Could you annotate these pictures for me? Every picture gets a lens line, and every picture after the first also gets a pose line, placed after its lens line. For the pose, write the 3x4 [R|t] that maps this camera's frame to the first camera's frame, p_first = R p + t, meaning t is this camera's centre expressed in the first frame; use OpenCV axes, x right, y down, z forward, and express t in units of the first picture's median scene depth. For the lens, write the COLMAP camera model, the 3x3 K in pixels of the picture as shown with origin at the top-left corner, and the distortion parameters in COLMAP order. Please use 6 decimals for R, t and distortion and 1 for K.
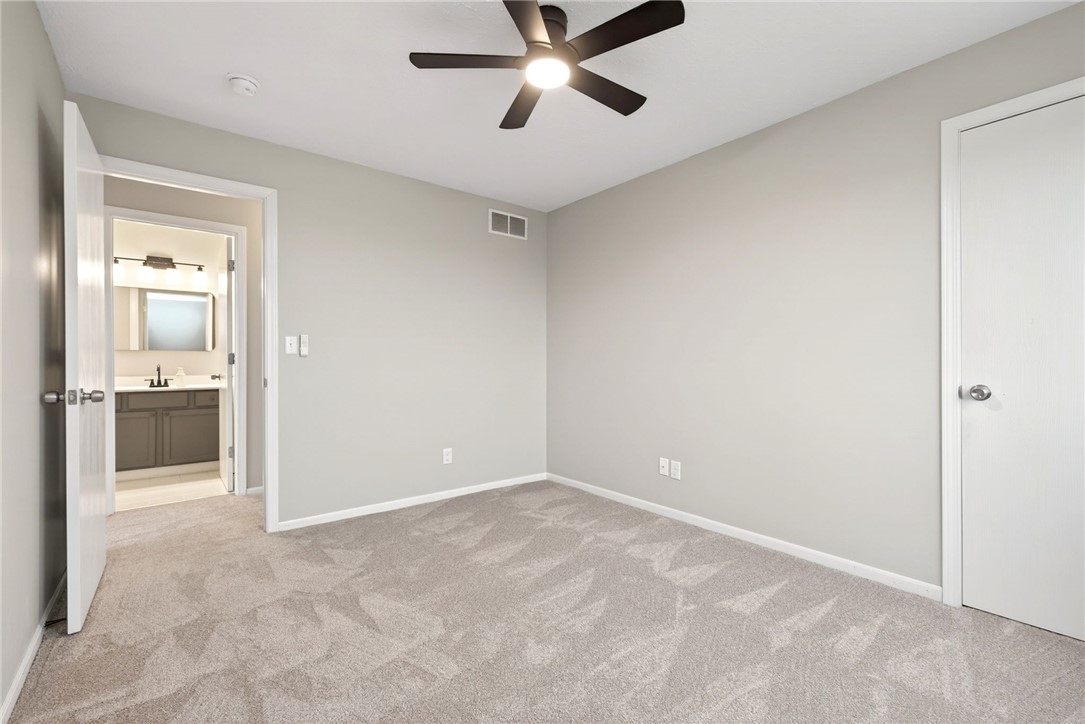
lens RADIAL K [[475.5, 0, 548.5], [0, 475.5, 366.8], [0, 0, 1]] dist [0.003231, -0.000314]
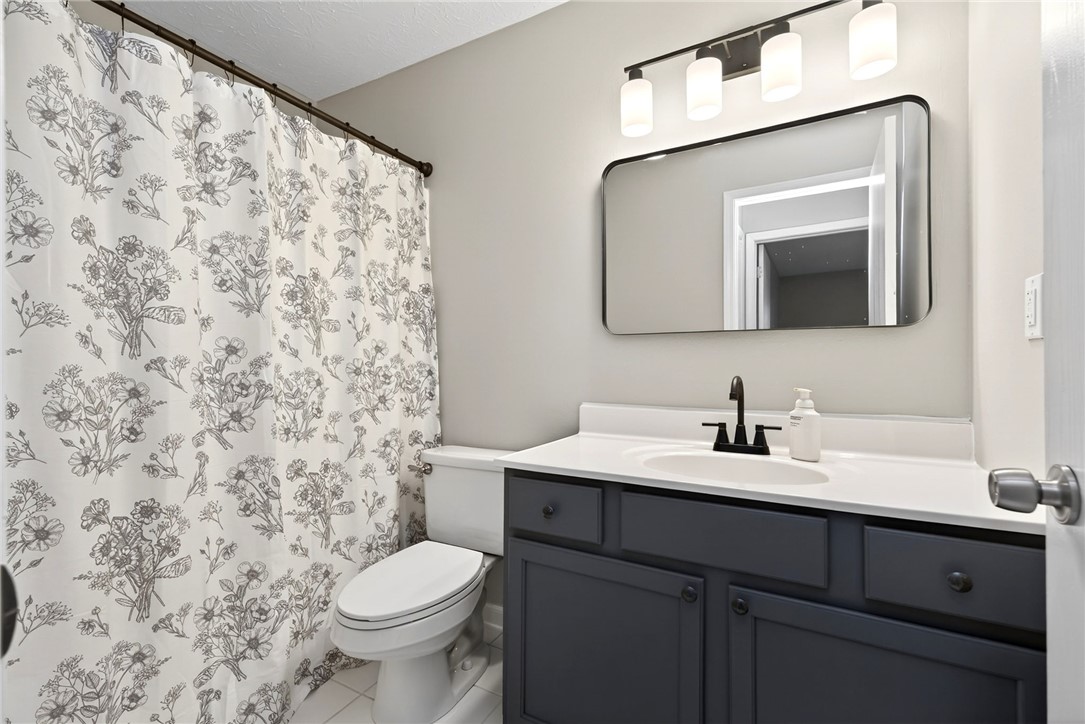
lens RADIAL K [[475.5, 0, 548.5], [0, 475.5, 366.8], [0, 0, 1]] dist [0.003231, -0.000314]
pose [[0.389572, -0.000005, -0.920996, -0.444098], [-0.005850, 0.999980, -0.002480, -0.007010], [0.920978, 0.006354, 0.389564, 0.583209]]
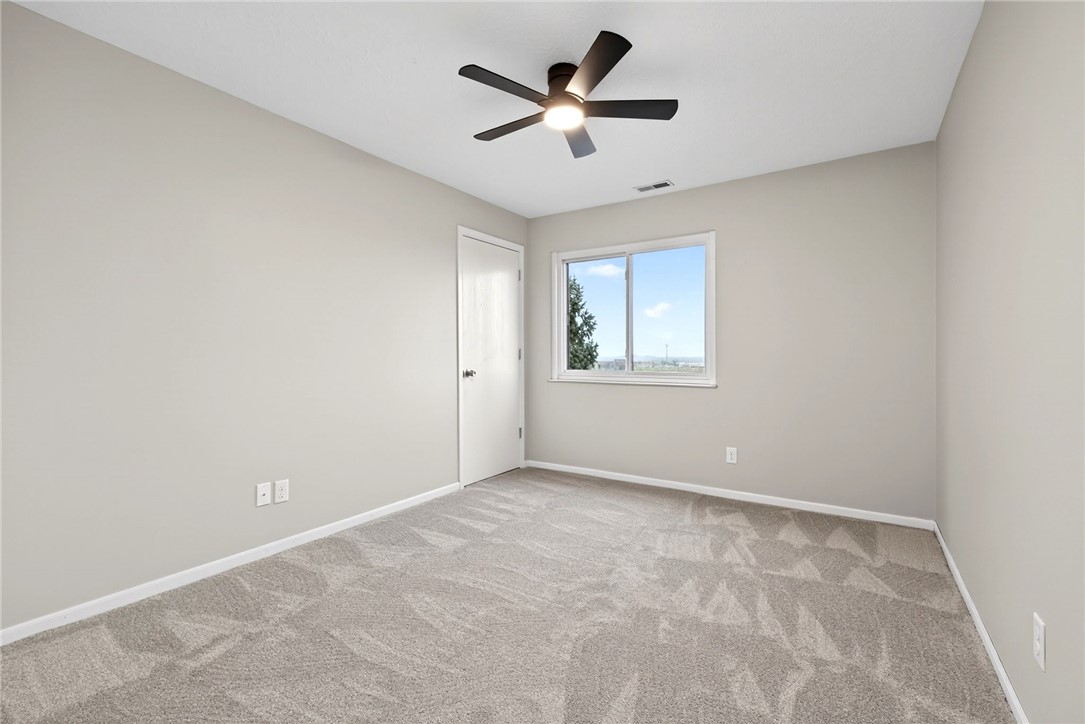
lens RADIAL K [[468.7, 0, 555.2], [0, 468.7, 360.2], [0, 0, 1]] dist [0.001952, 0.000116]
pose [[-0.333644, -0.004179, 0.942690, -1.017785], [0.012137, 0.999888, 0.008729, -0.012560], [-0.942621, 0.014354, -0.333556, 1.300216]]
